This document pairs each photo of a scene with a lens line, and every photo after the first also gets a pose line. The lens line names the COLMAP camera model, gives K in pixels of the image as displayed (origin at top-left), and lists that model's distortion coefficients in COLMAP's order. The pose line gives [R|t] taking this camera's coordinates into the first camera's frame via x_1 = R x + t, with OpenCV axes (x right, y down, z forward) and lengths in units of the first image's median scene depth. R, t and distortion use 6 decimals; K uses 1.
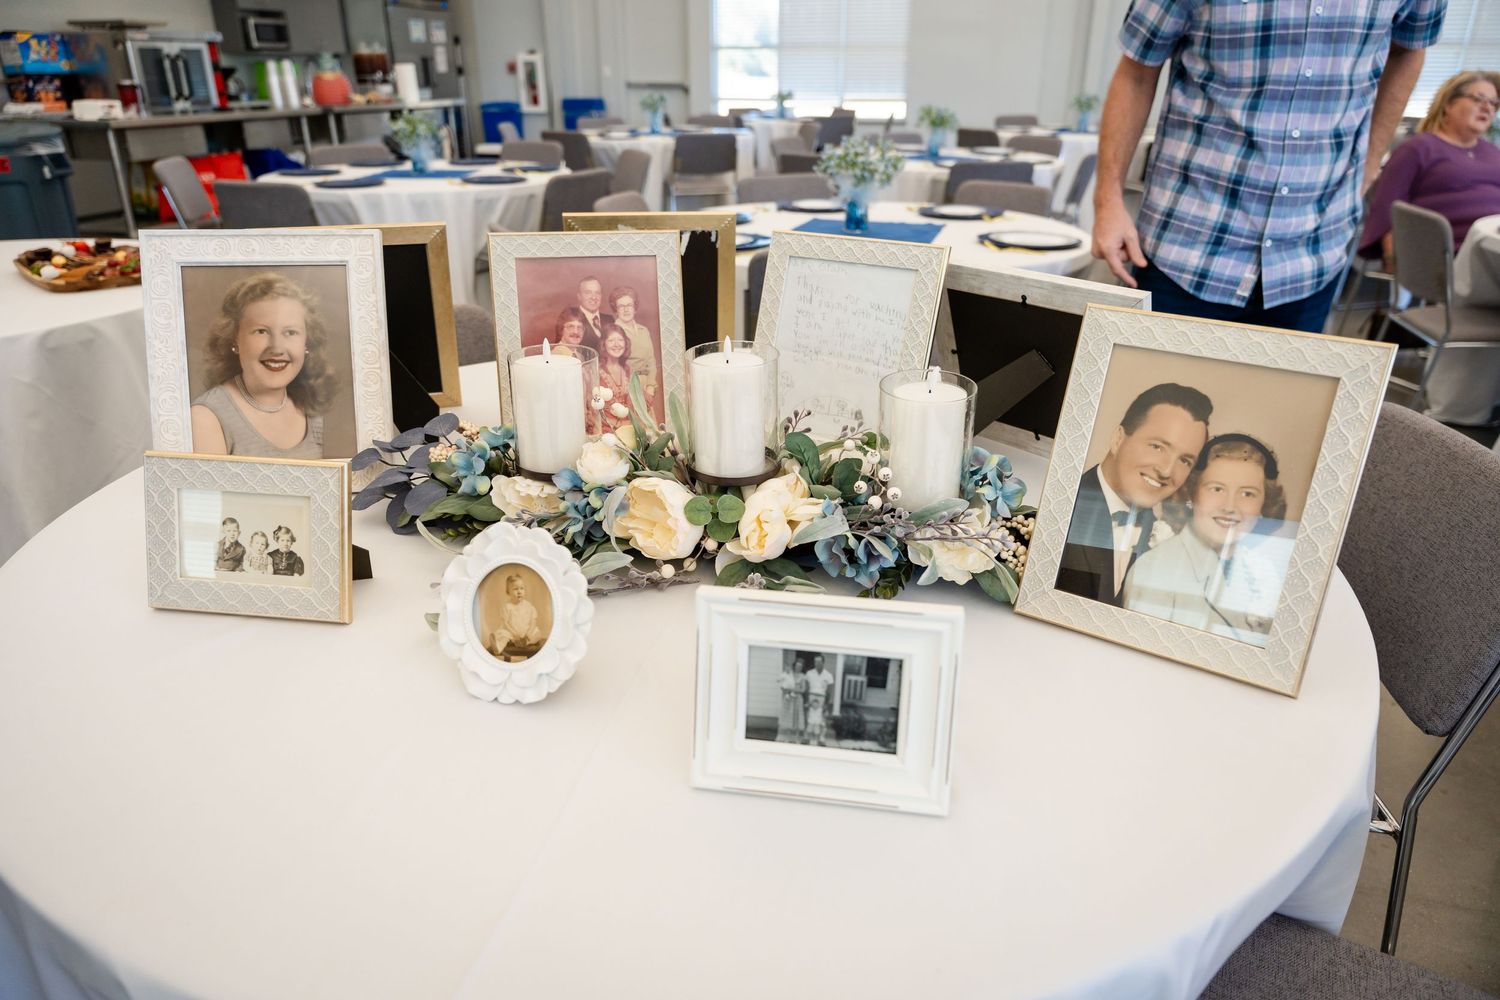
lens RADIAL K [[1000.4, 0, 750.0], [0, 1000.4, 500.0], [0, 0, 1]] dist [0.039229, -0.040950]
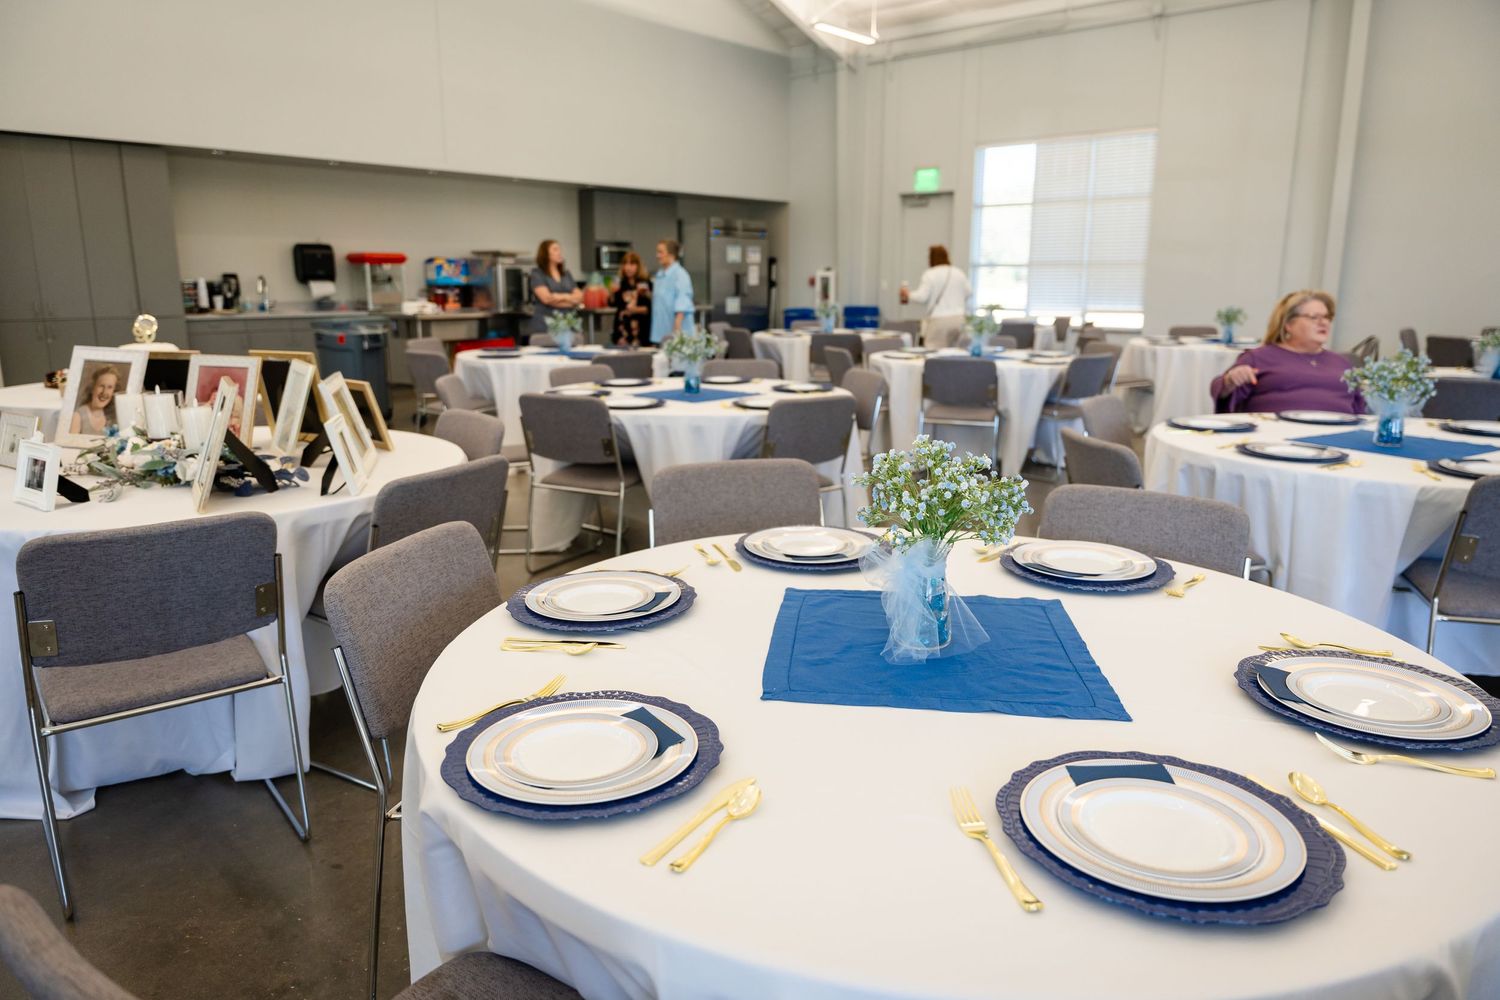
lens RADIAL K [[1040.2, 0, 750.0], [0, 1040.2, 500.0], [0, 0, 1]] dist [0.001045, -0.000963]
pose [[0.900057, 0.094365, -0.425432, 0.352708], [-0.175220, 0.972244, -0.155049, 0.038837], [0.398993, 0.214097, 0.891609, -0.105902]]
